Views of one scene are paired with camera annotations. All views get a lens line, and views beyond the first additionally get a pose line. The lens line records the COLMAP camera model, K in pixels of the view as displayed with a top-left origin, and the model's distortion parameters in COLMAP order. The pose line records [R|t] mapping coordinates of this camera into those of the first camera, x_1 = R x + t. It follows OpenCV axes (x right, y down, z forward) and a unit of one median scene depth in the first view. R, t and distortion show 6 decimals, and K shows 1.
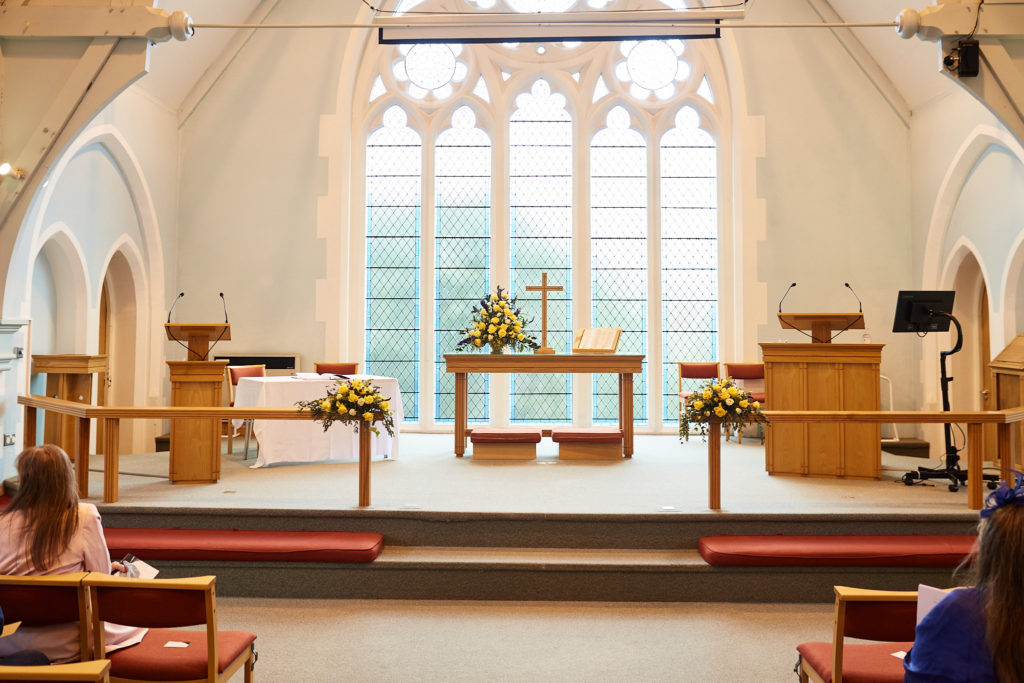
lens RADIAL K [[1038.3, 0, 514.8], [0, 1038.3, 339.4], [0, 0, 1]] dist [0.028116, 0.000000]
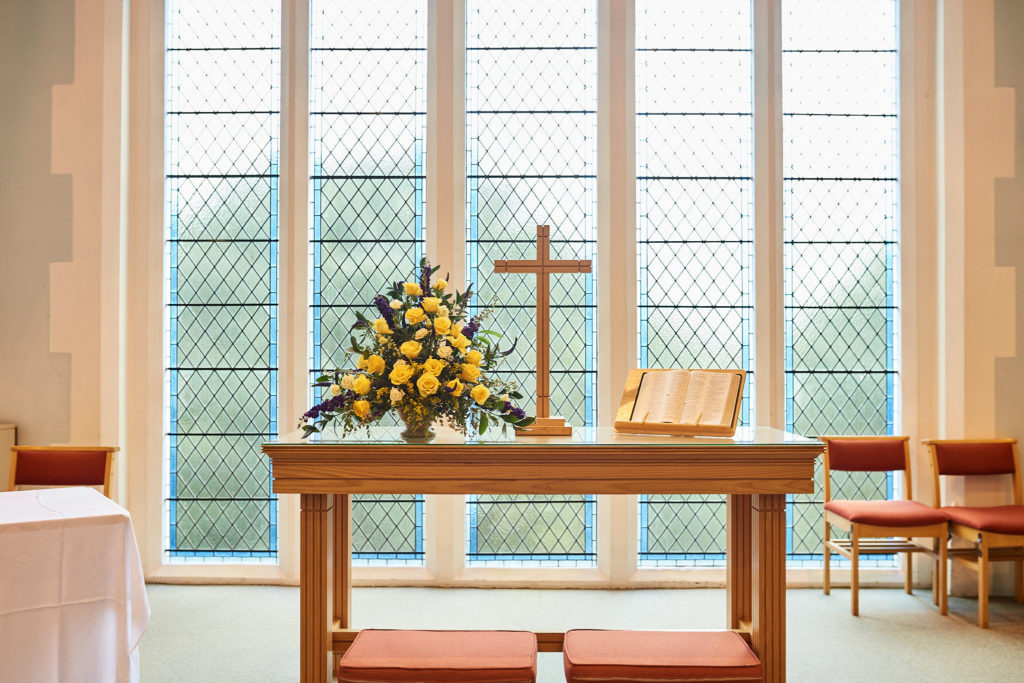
lens RADIAL K [[1038.3, 0, 511.5], [0, 1038.3, 344.2], [0, 0, 1]] dist [0.028116, 0.000000]
pose [[0.999952, -0.001285, 0.009742, 0.013107], [0.001521, 0.999706, -0.024208, -0.010862], [-0.009708, 0.024222, 0.999659, 0.617442]]
